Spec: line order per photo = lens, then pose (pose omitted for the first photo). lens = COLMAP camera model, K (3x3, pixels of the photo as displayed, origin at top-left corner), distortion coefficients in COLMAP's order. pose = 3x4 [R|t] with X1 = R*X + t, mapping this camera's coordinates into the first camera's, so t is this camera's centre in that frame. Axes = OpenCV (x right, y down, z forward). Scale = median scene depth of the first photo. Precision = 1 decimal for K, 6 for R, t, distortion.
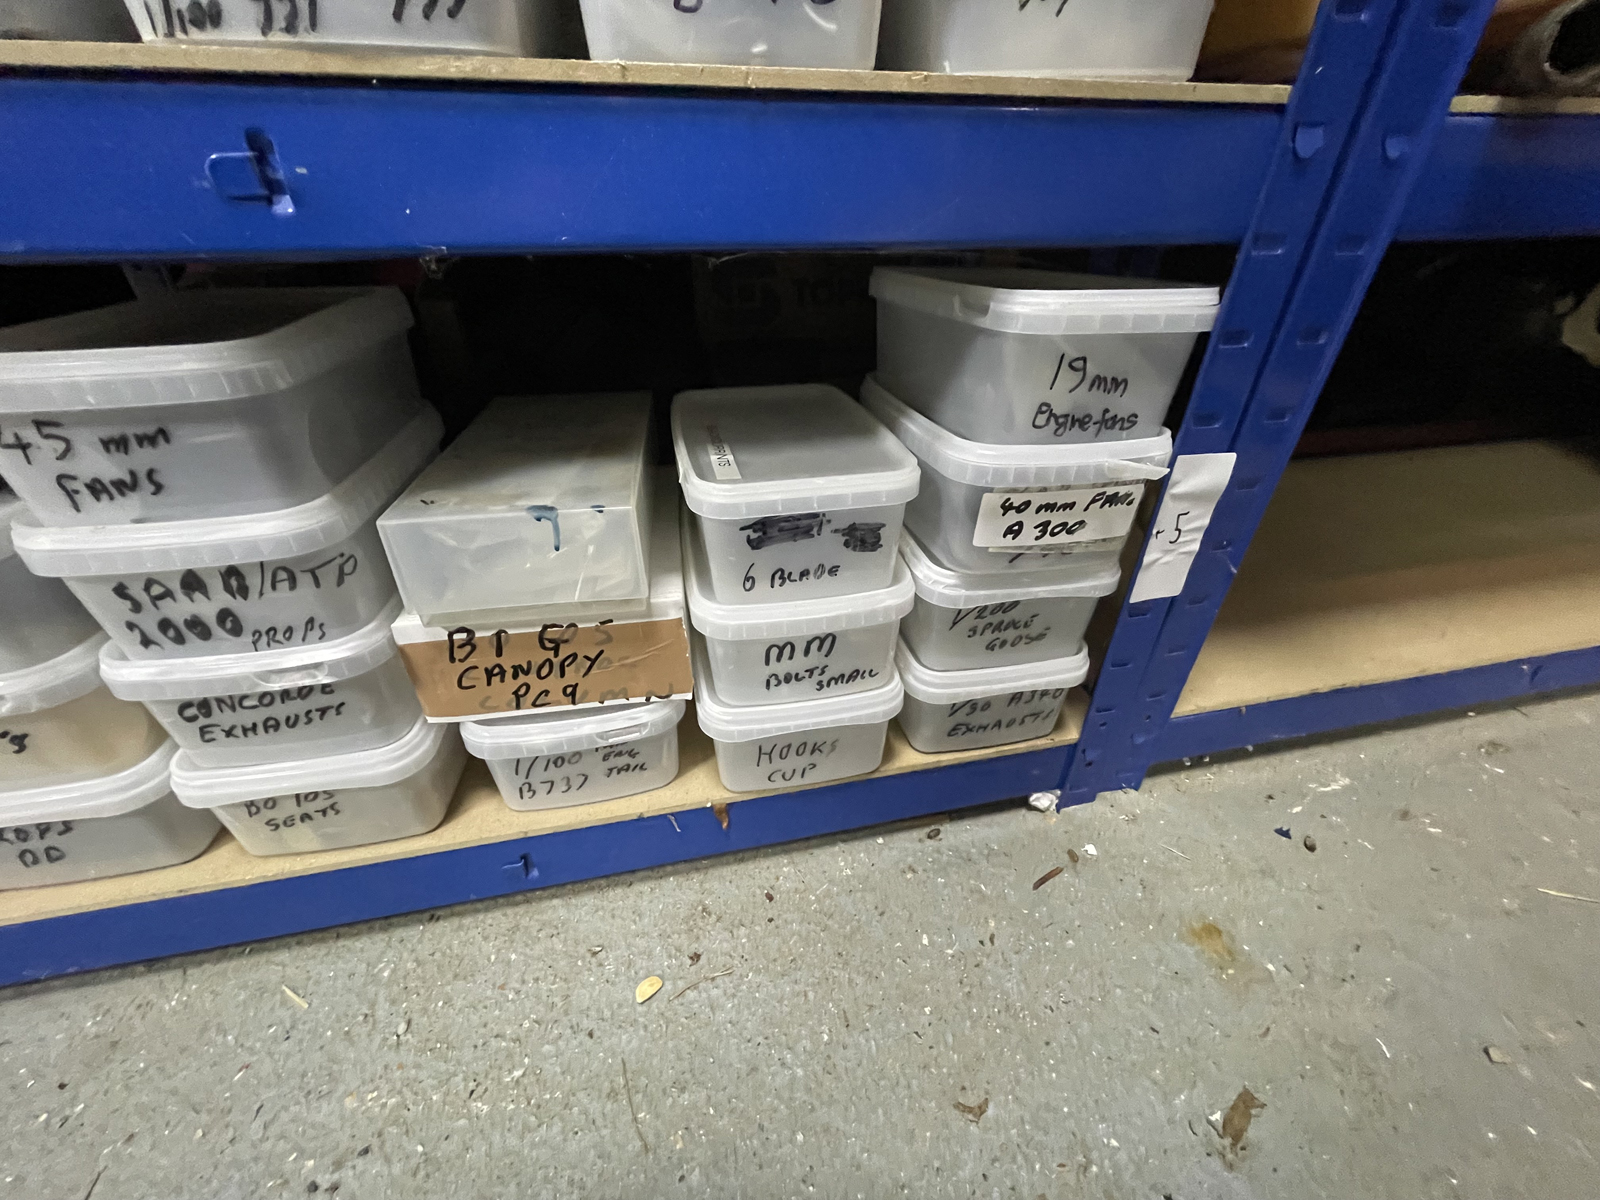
lens RADIAL K [[641.7, 0, 798.1], [0, 641.7, 604.8], [0, 0, 1]] dist [-0.002526, -0.000153]
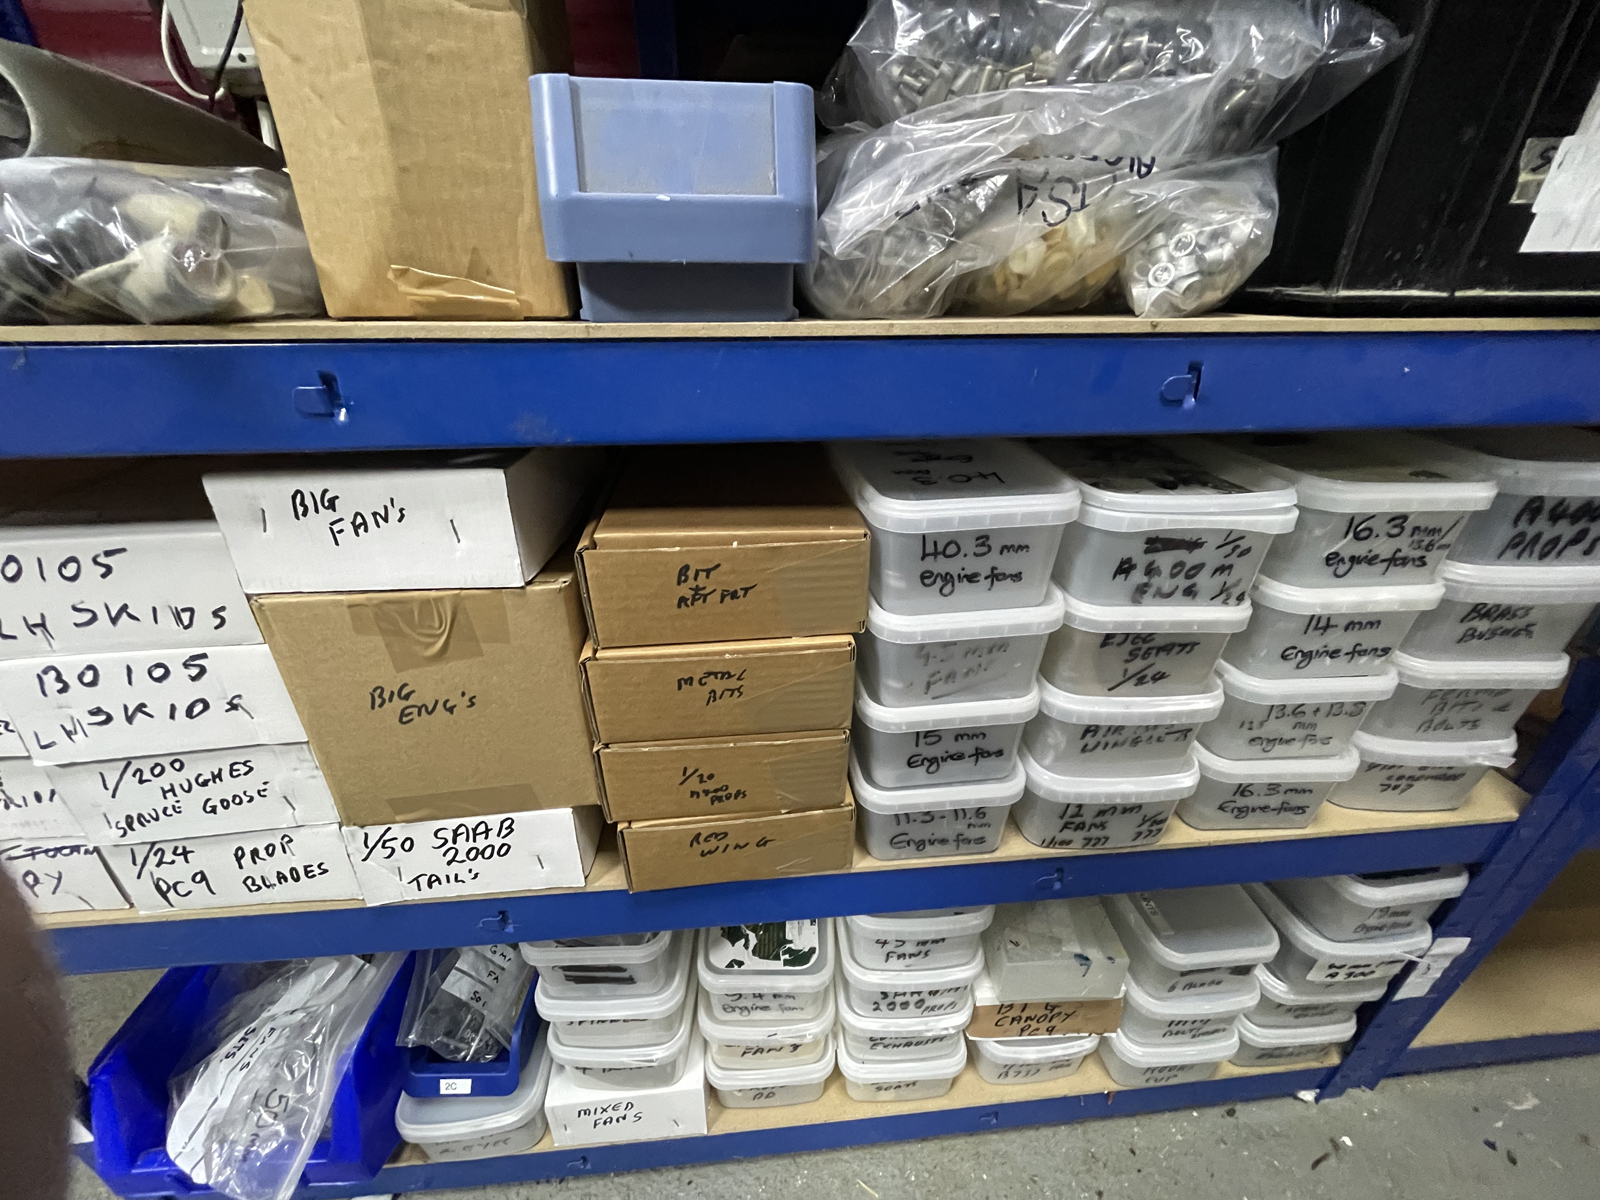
lens RADIAL K [[641.7, 0, 795.8], [0, 641.7, 604.0], [0, 0, 1]] dist [-0.002526, -0.000153]
pose [[0.992299, 0.055990, -0.110487, -0.939930], [-0.065799, 0.994013, -0.087226, -0.839855], [0.104942, 0.093824, 0.990043, -0.931971]]
